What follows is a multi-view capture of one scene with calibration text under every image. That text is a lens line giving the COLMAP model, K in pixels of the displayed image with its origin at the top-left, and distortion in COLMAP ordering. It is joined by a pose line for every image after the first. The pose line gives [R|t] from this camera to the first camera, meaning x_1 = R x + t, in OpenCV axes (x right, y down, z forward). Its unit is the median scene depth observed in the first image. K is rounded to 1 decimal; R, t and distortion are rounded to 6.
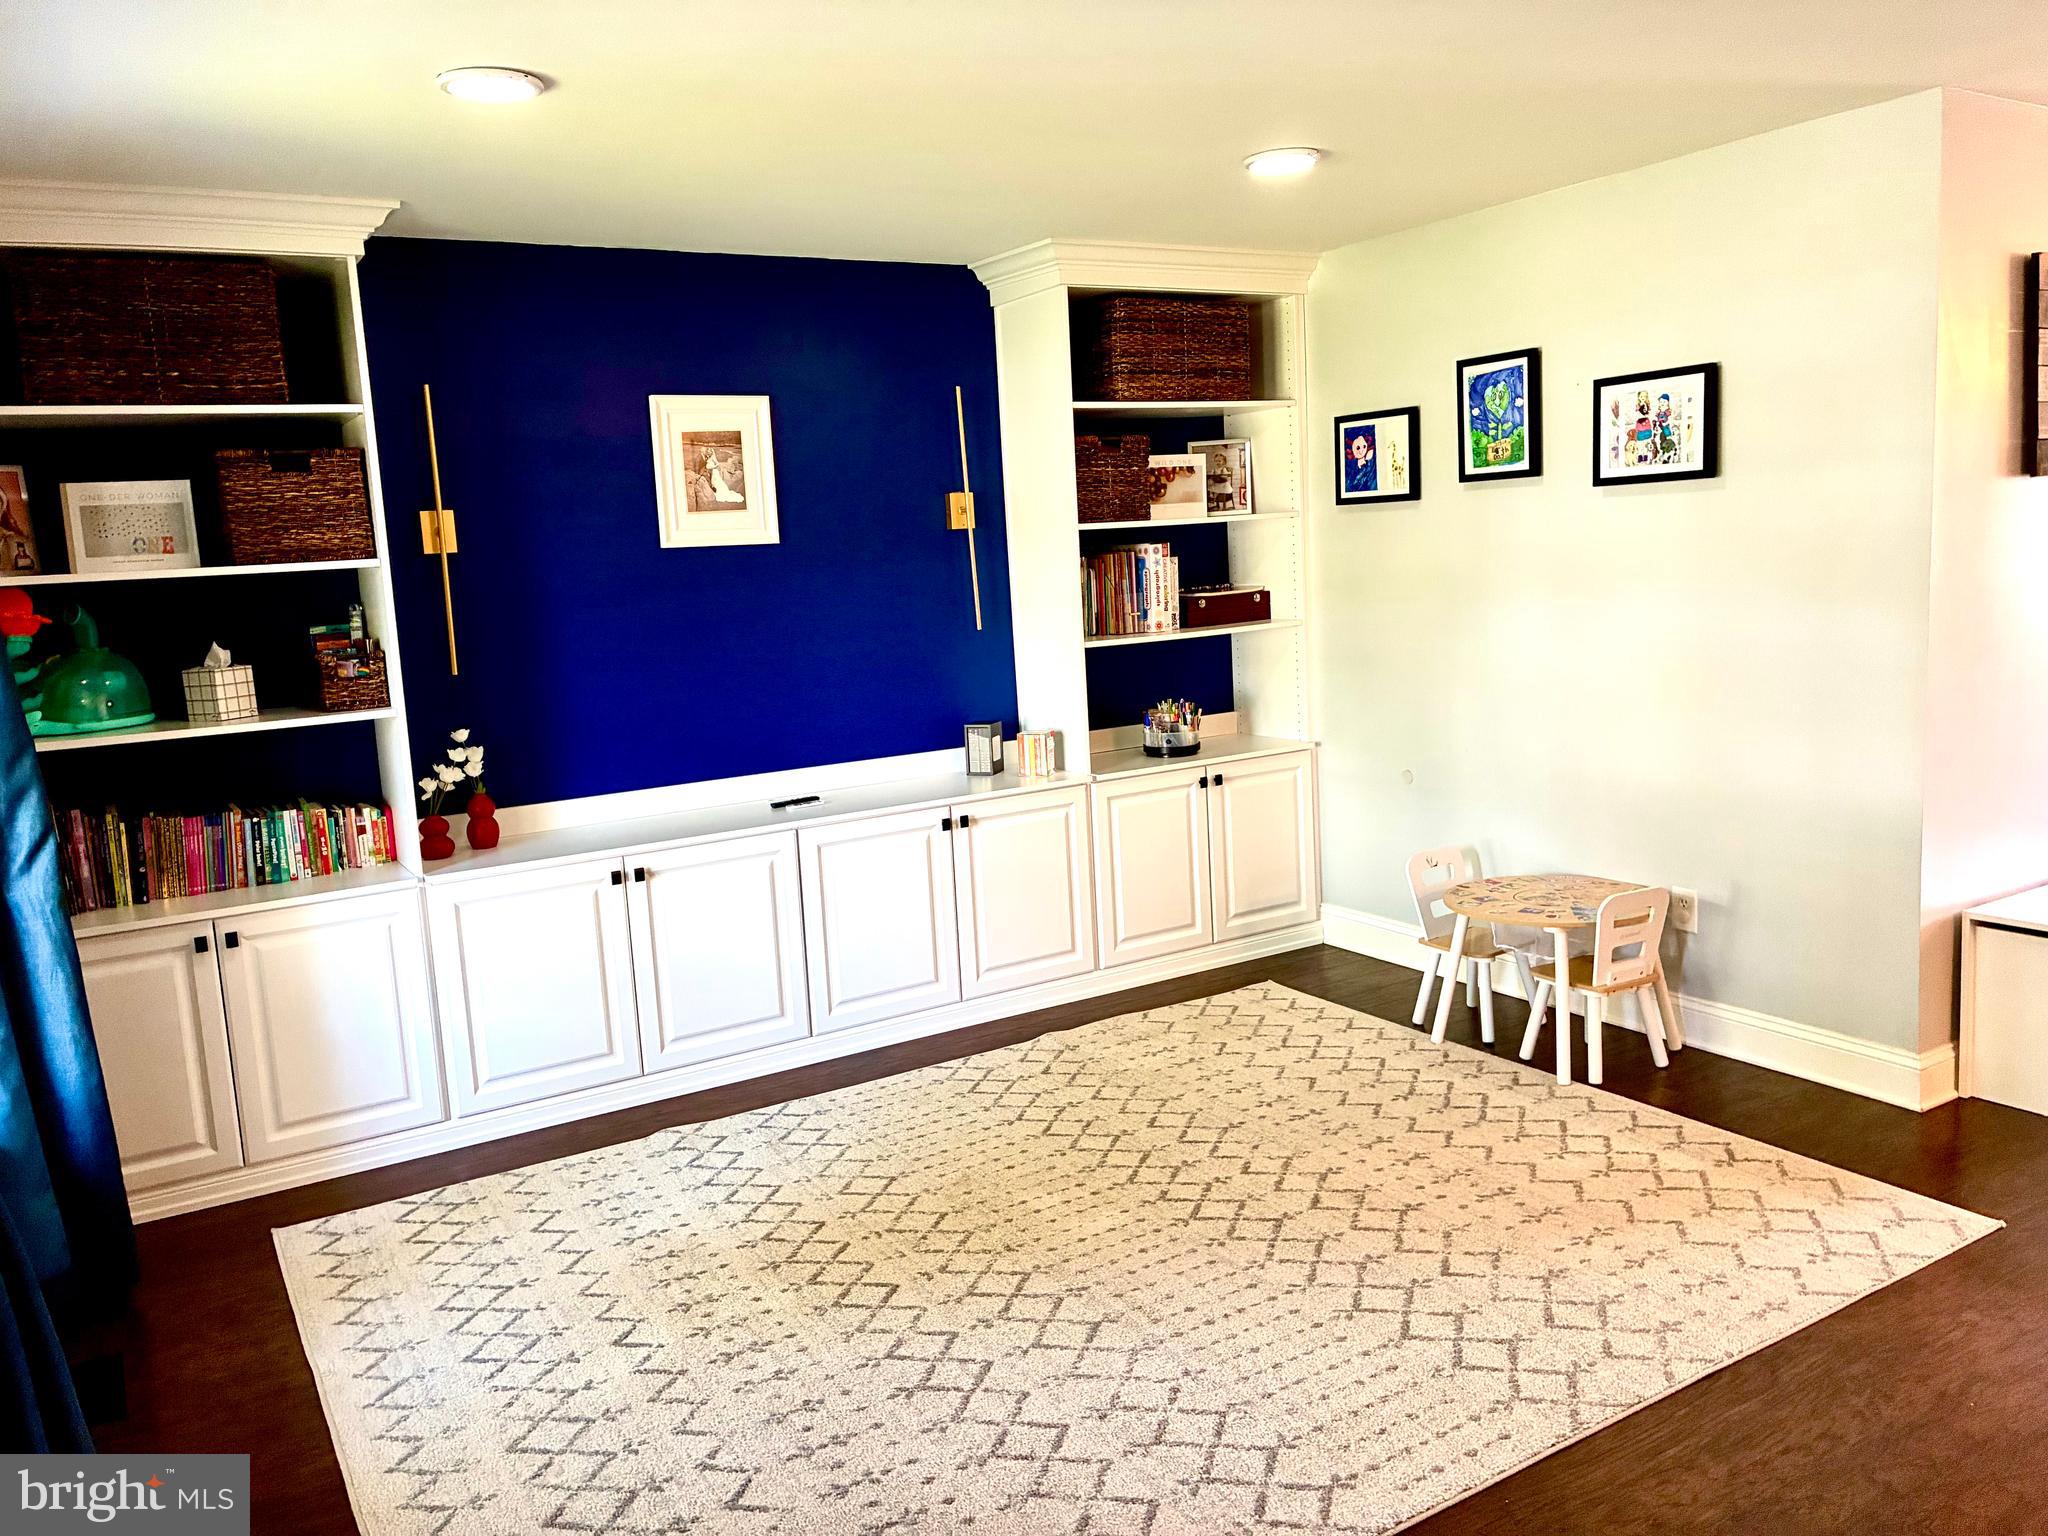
lens RADIAL K [[1549.3, 0, 1024.9], [0, 1549.3, 761.3], [0, 0, 1]] dist [0.039829, -0.035004]
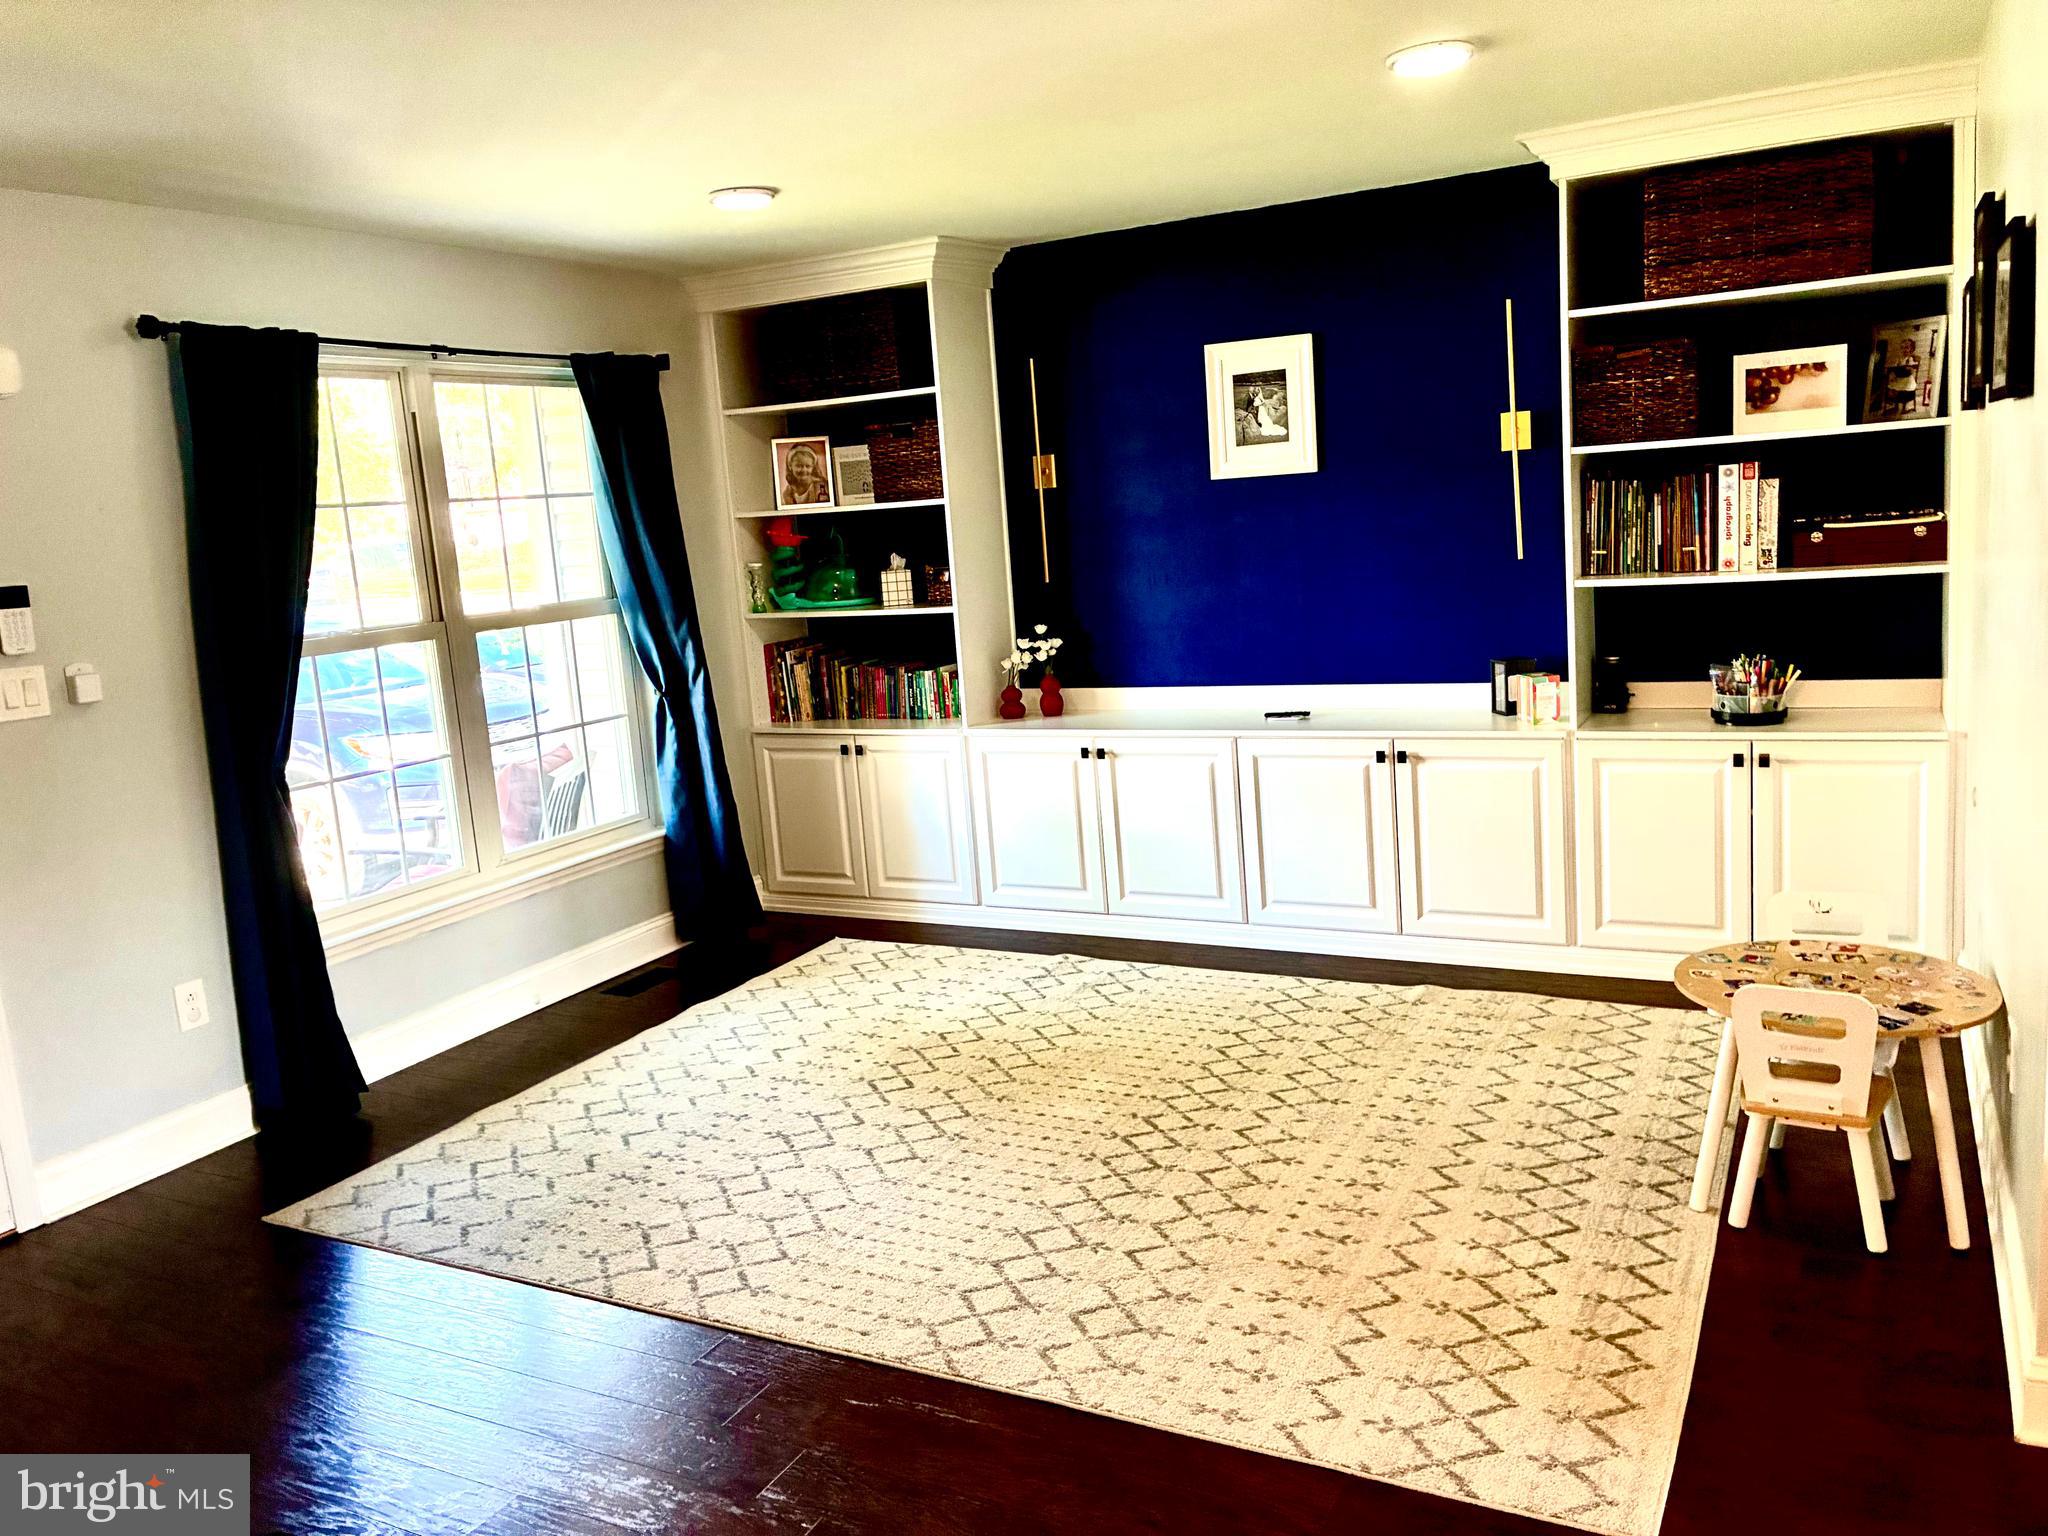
lens RADIAL K [[1549.3, 0, 1031.2], [0, 1549.3, 767.2], [0, 0, 1]] dist [0.039829, -0.035004]
pose [[0.520253, 0.165501, -0.837823, 0.788944], [-0.074885, 0.986104, 0.148291, -0.099233], [0.850723, -0.014408, 0.525417, 0.315926]]
